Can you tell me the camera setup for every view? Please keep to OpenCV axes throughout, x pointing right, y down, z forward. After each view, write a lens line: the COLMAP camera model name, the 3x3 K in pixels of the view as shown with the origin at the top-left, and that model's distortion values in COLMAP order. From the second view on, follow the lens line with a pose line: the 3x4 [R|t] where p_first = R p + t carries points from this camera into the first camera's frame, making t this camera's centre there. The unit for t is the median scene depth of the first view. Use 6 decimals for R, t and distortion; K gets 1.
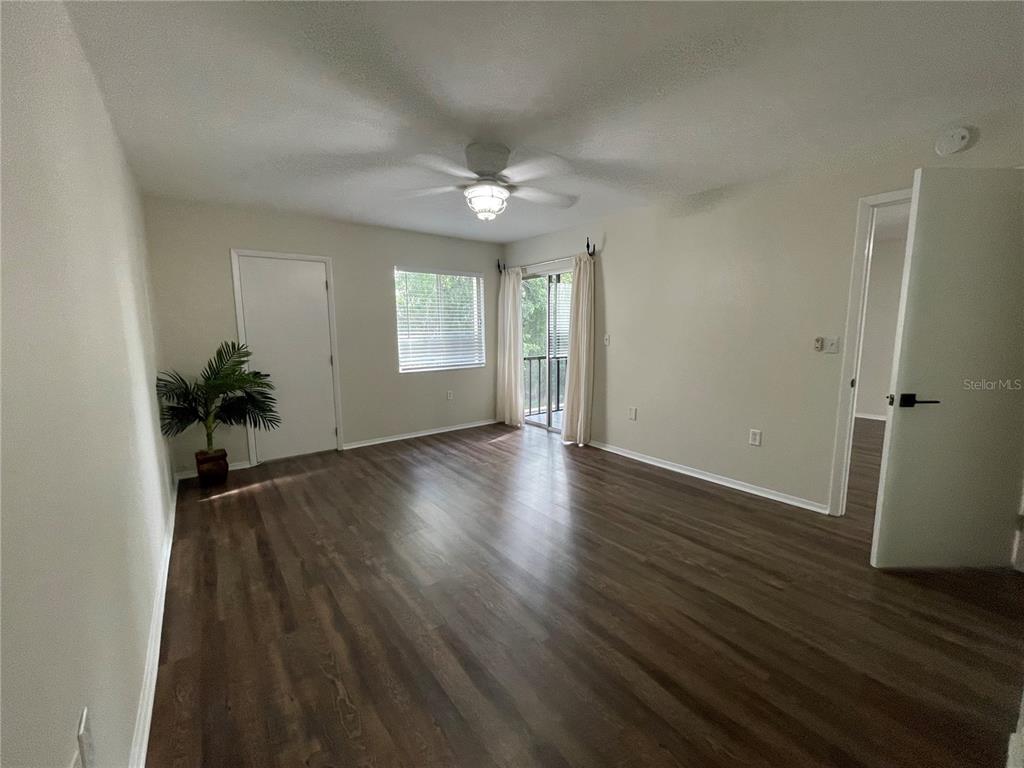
lens RADIAL K [[410.5, 0, 507.4], [0, 410.5, 383.1], [0, 0, 1]] dist [-0.000454, -0.000157]
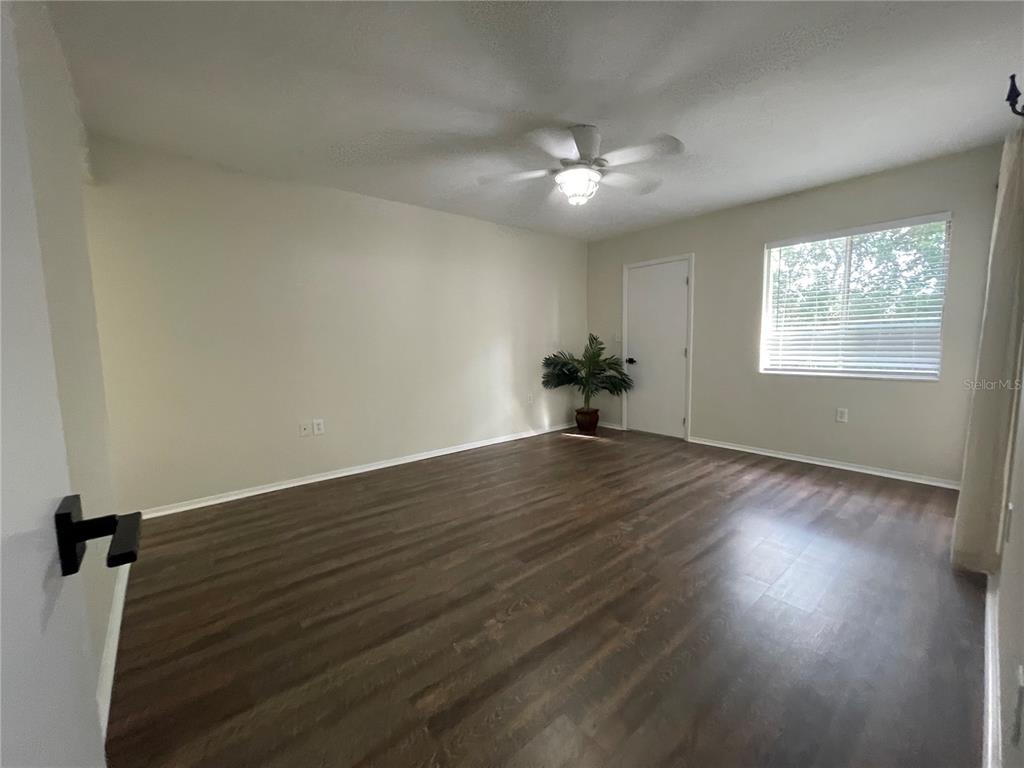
lens RADIAL K [[410.5, 0, 507.4], [0, 410.5, 383.1], [0, 0, 1]] dist [-0.000454, -0.000157]
pose [[0.054457, 0.100700, -0.993425, 0.636827], [-0.120279, 0.988319, 0.093589, -0.024734], [0.991245, 0.114391, 0.065933, 0.535643]]
